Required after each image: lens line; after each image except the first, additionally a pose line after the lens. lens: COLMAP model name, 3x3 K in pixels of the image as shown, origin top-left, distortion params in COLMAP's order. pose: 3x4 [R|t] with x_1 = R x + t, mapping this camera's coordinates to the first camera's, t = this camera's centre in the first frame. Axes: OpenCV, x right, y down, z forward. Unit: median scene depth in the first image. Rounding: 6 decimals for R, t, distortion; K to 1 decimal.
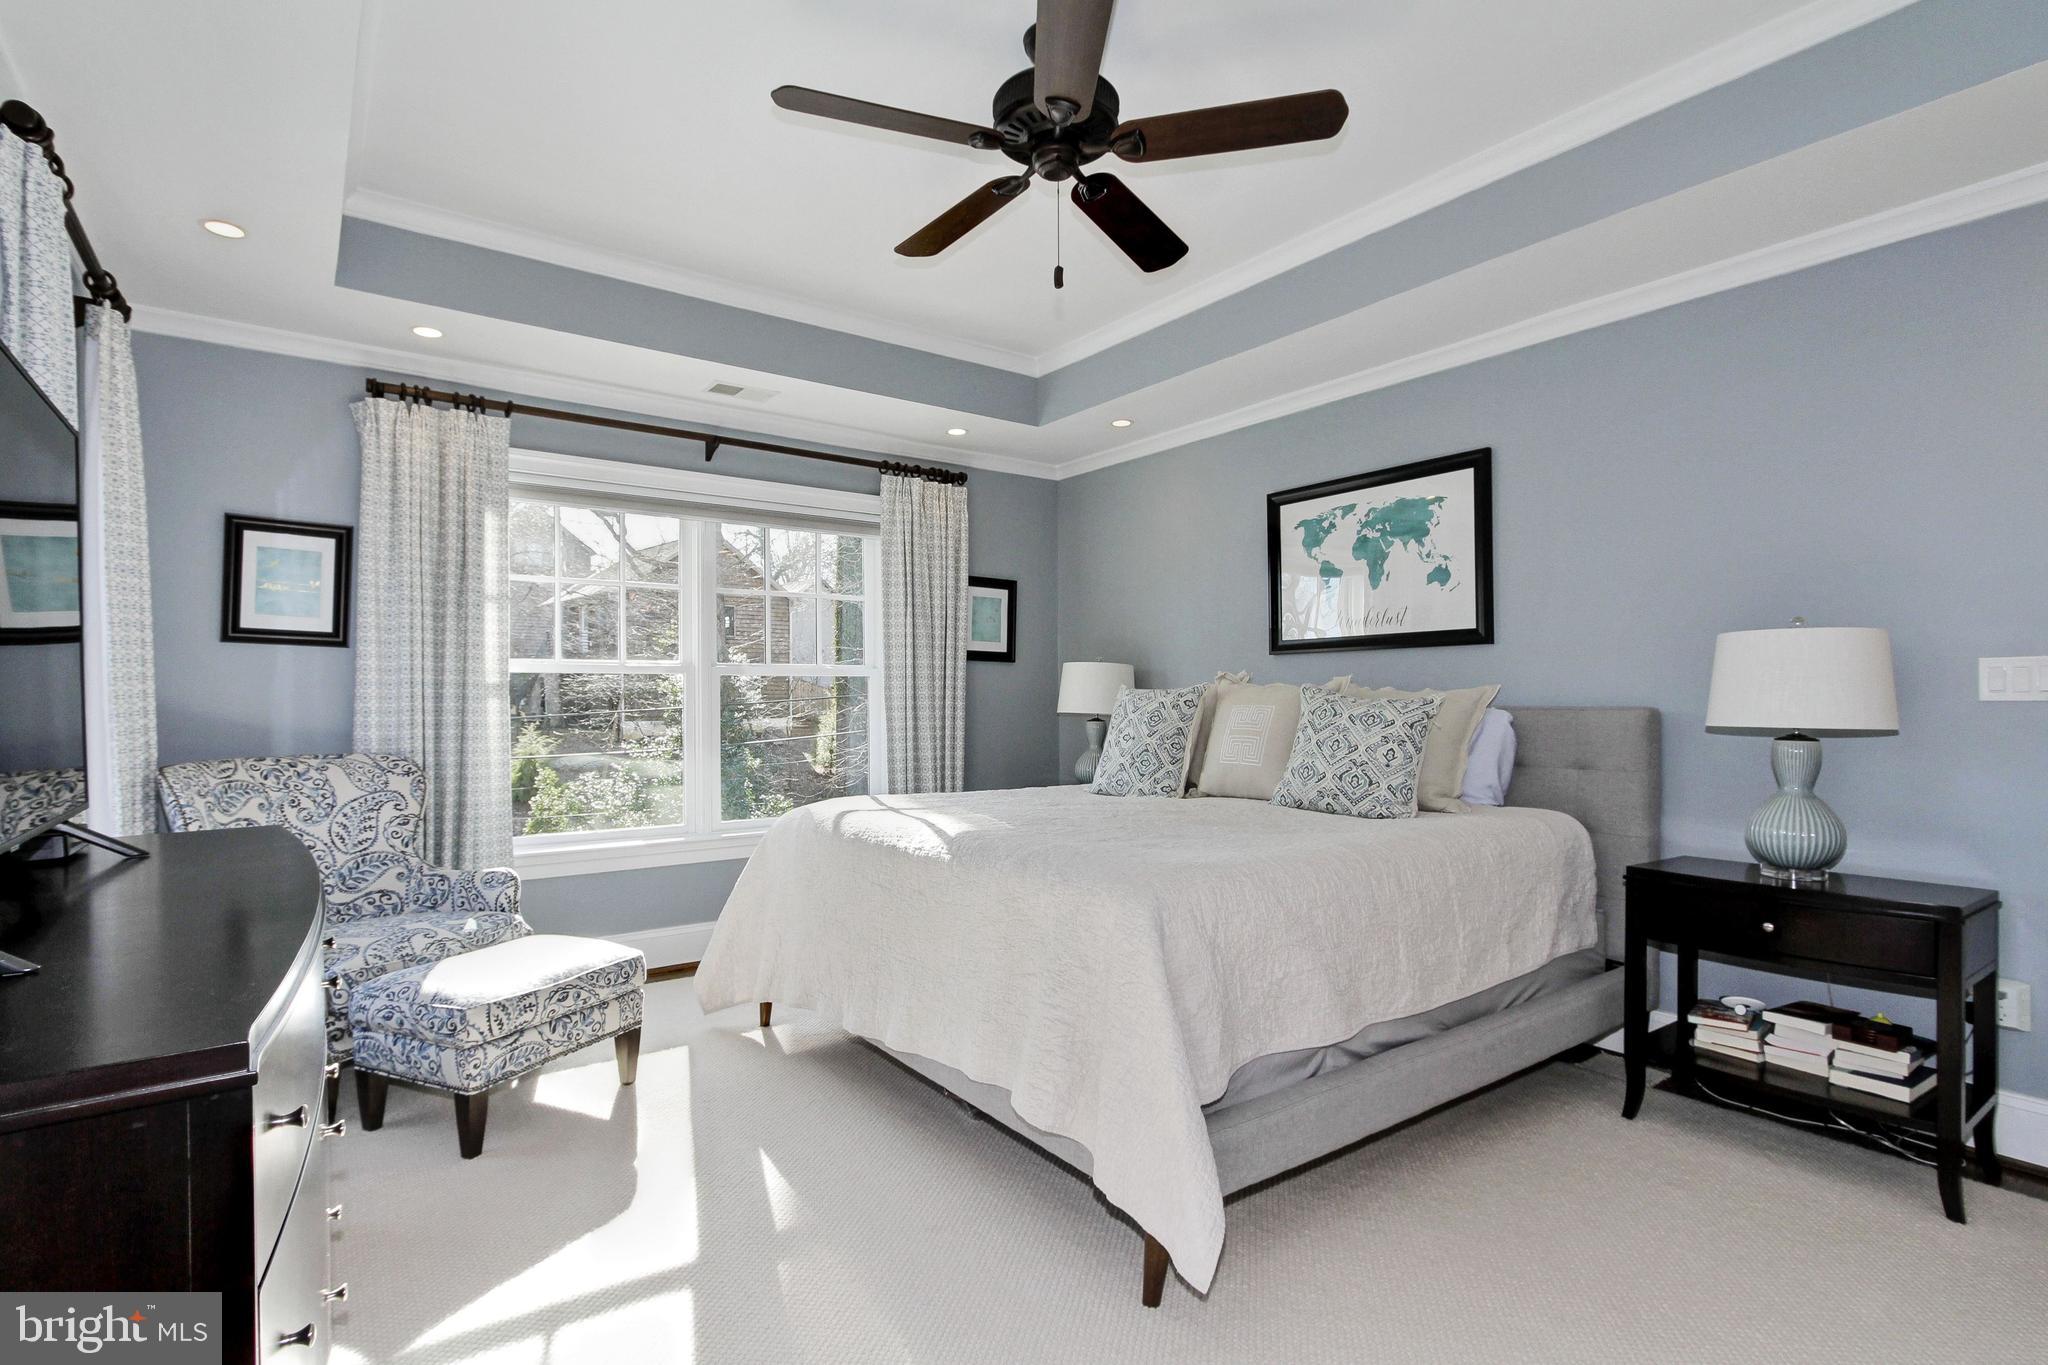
lens RADIAL K [[997.1, 0, 1009.8], [0, 997.1, 697.2], [0, 0, 1]] dist [-0.001517, 0.000418]
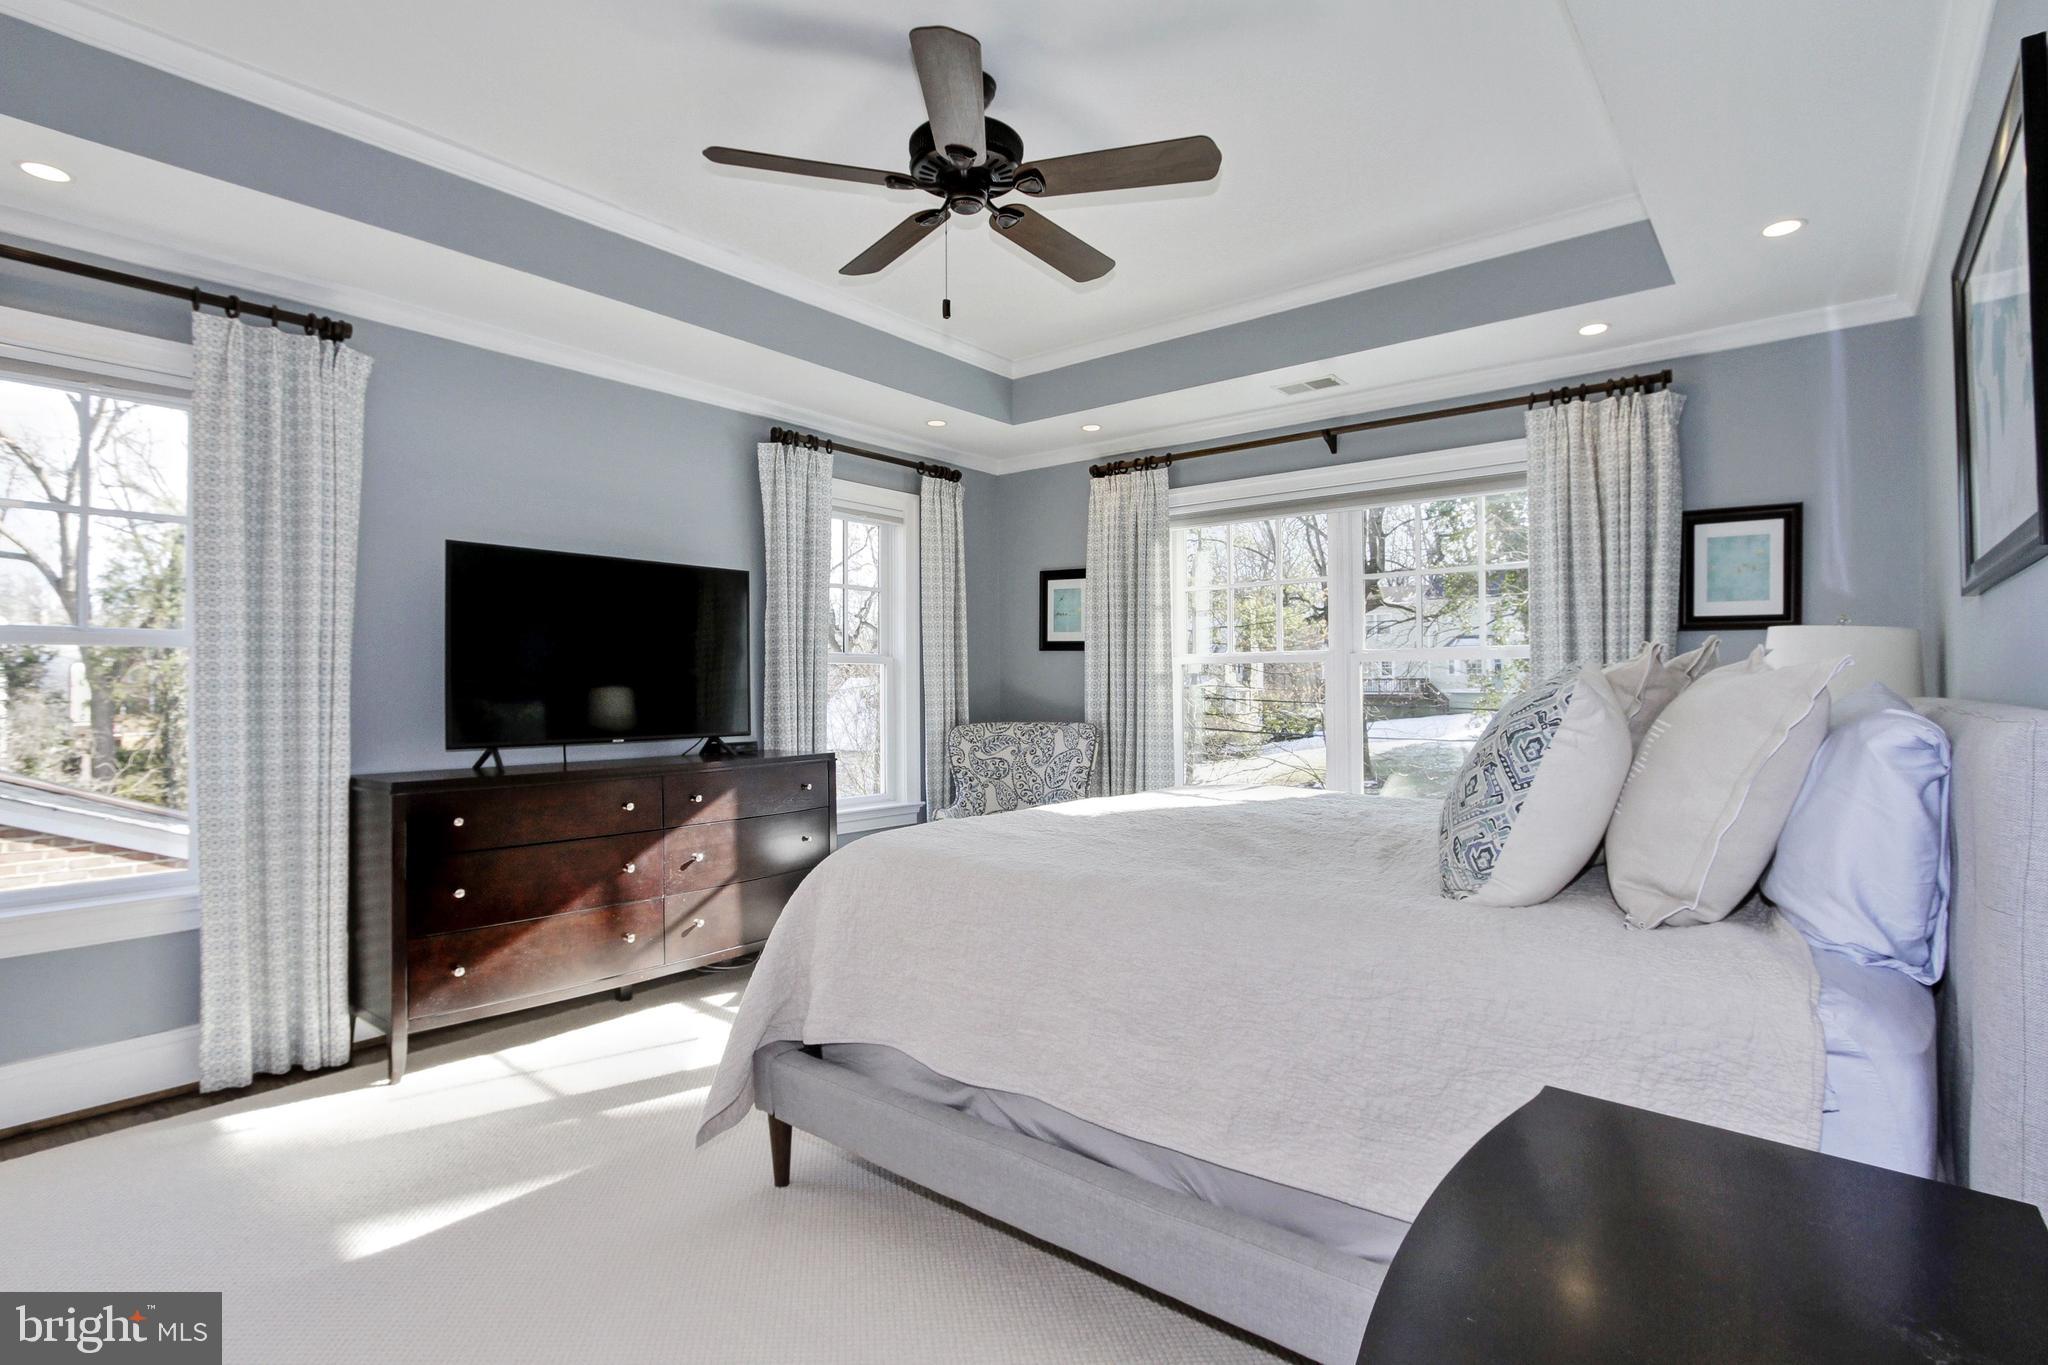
lens RADIAL K [[997.1, 0, 1010.1], [0, 997.1, 682.6], [0, 0, 1]] dist [-0.001517, 0.000418]
pose [[0.258866, -0.002659, -0.965910, 0.753295], [0.002548, 0.999995, -0.002070, -0.000720], [0.965910, -0.001926, 0.258872, 0.519169]]
